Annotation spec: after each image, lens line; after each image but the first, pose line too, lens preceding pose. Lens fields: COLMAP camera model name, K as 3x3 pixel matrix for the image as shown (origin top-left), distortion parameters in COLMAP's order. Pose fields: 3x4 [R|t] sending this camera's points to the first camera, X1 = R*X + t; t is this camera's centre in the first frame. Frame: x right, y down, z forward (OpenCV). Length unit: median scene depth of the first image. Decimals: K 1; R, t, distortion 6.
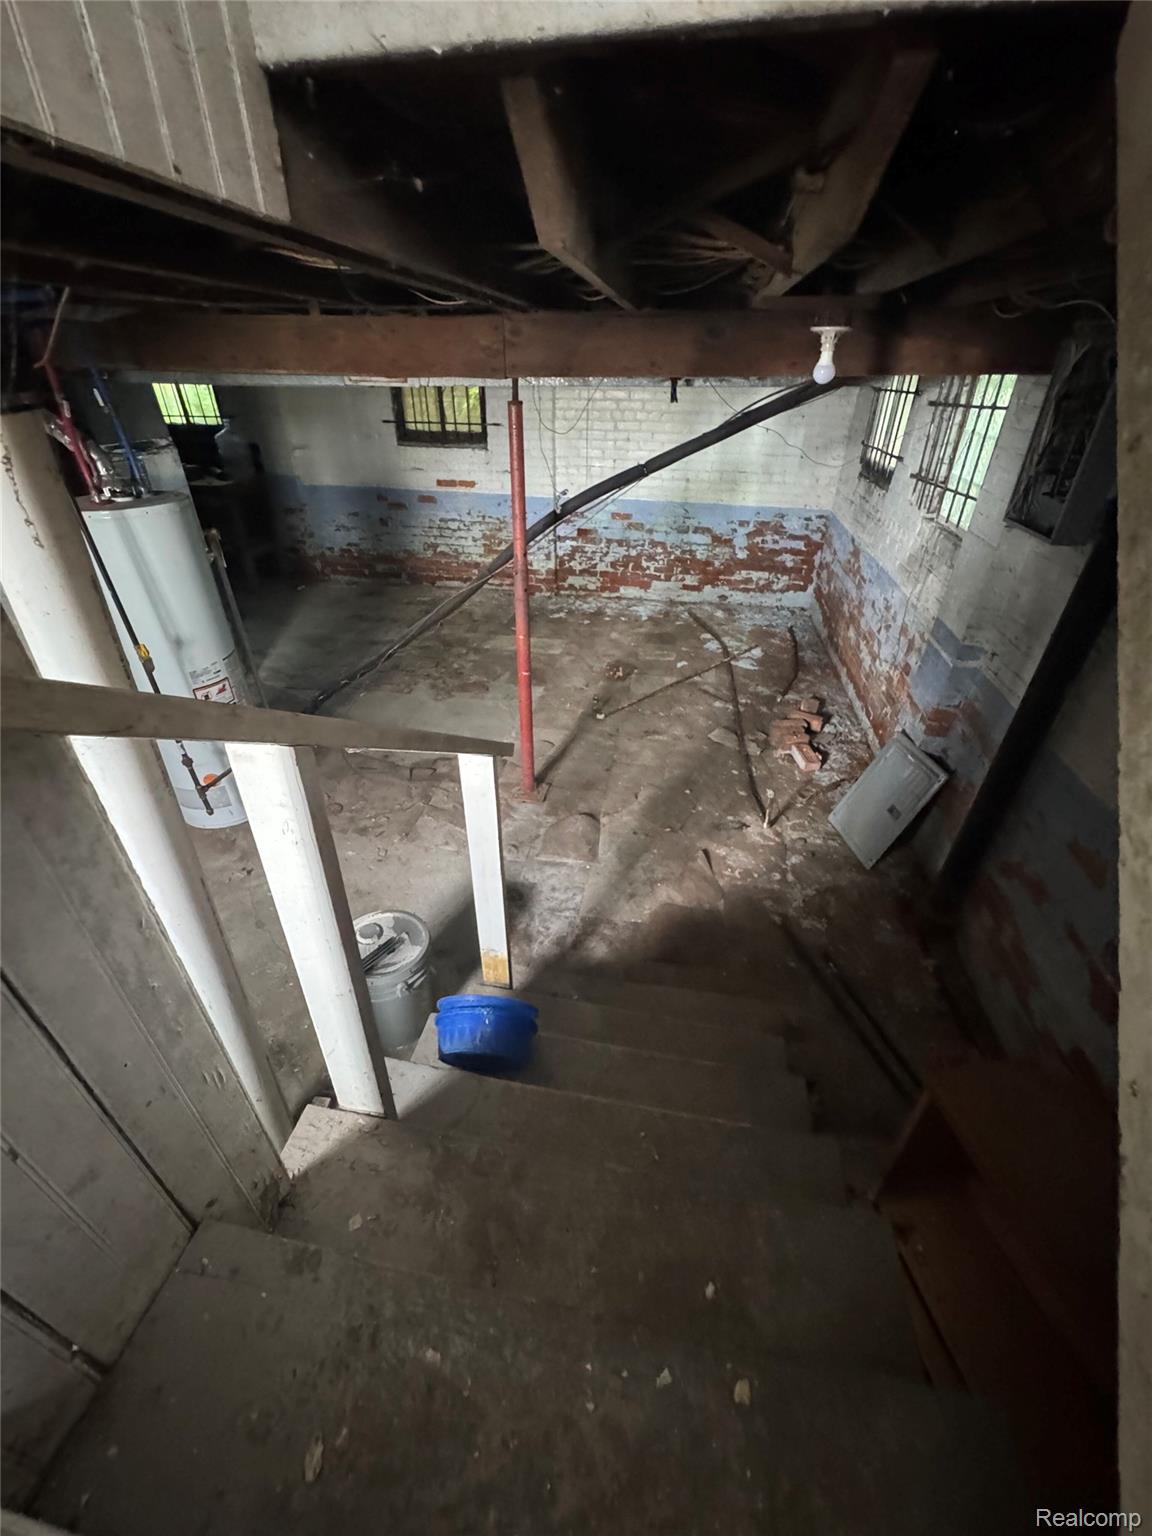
lens RADIAL K [[619.0, 0, 573.6], [0, 619.0, 766.5], [0, 0, 1]] dist [-0.001344, -0.000027]
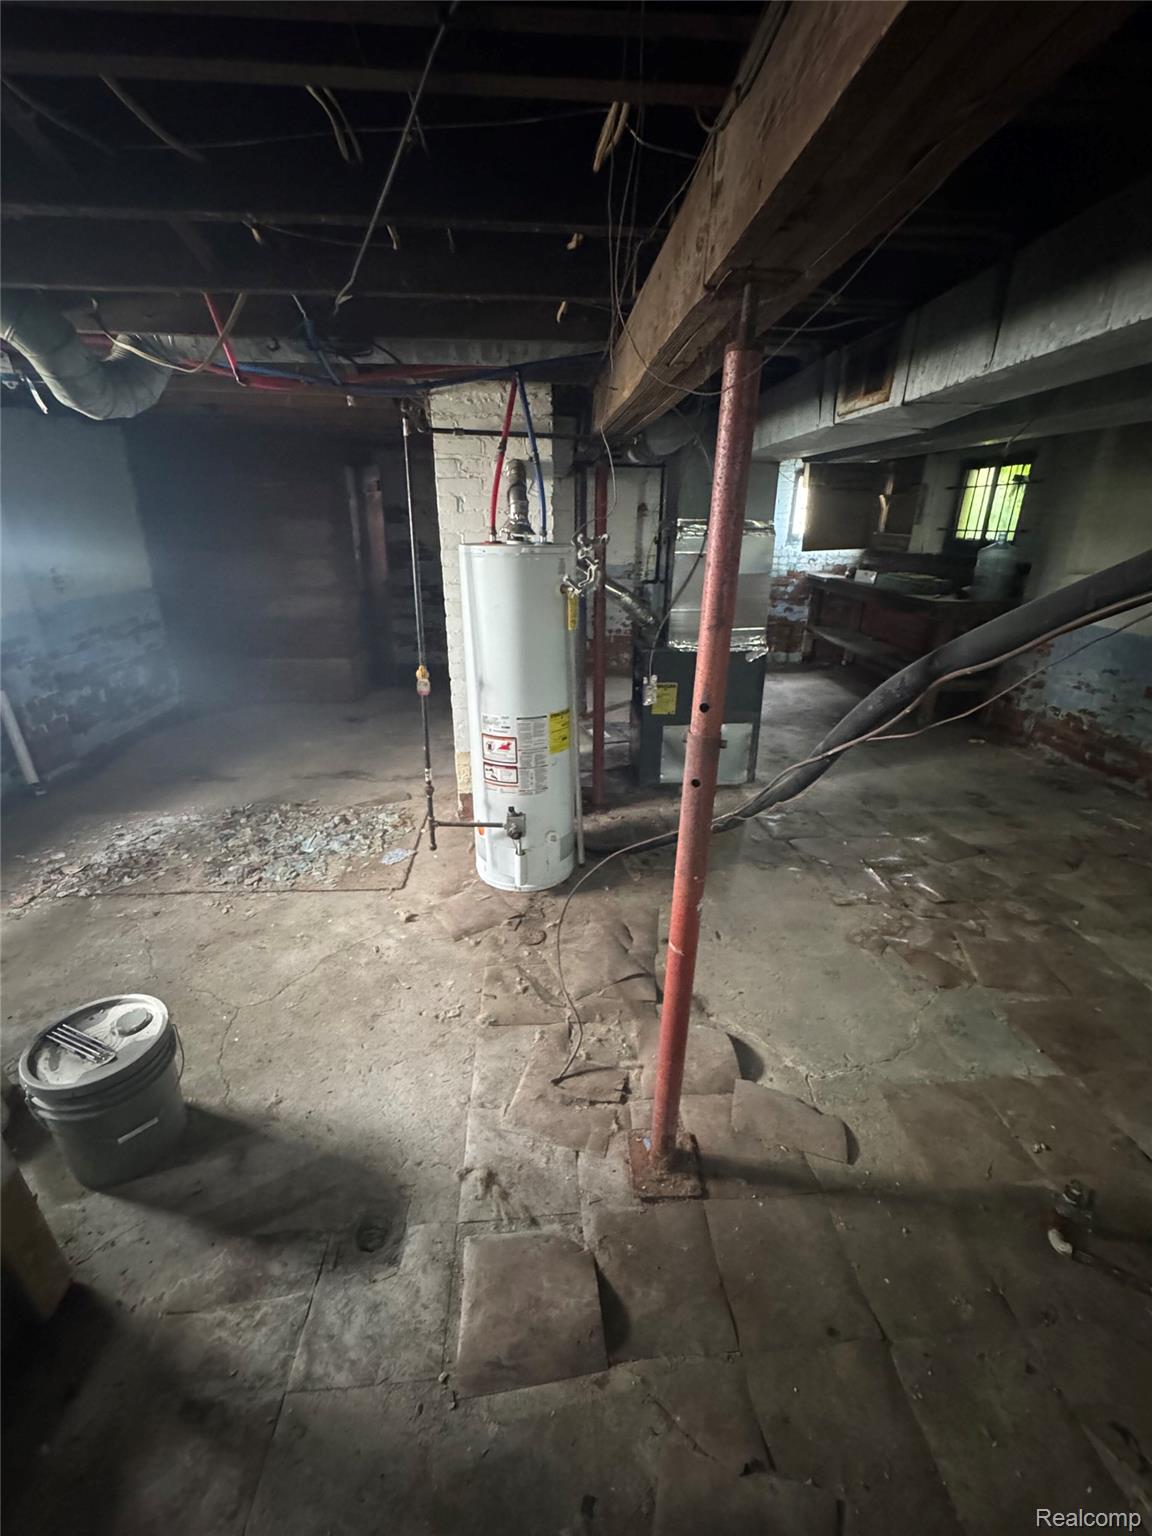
lens RADIAL K [[619.0, 0, 573.9], [0, 619.0, 766.8], [0, 0, 1]] dist [-0.001344, -0.000027]
pose [[0.238289, 0.358395, -0.902647, 0.128553], [-0.533297, 0.825046, 0.186799, -0.144145], [0.811673, 0.436867, 0.387730, 0.329442]]
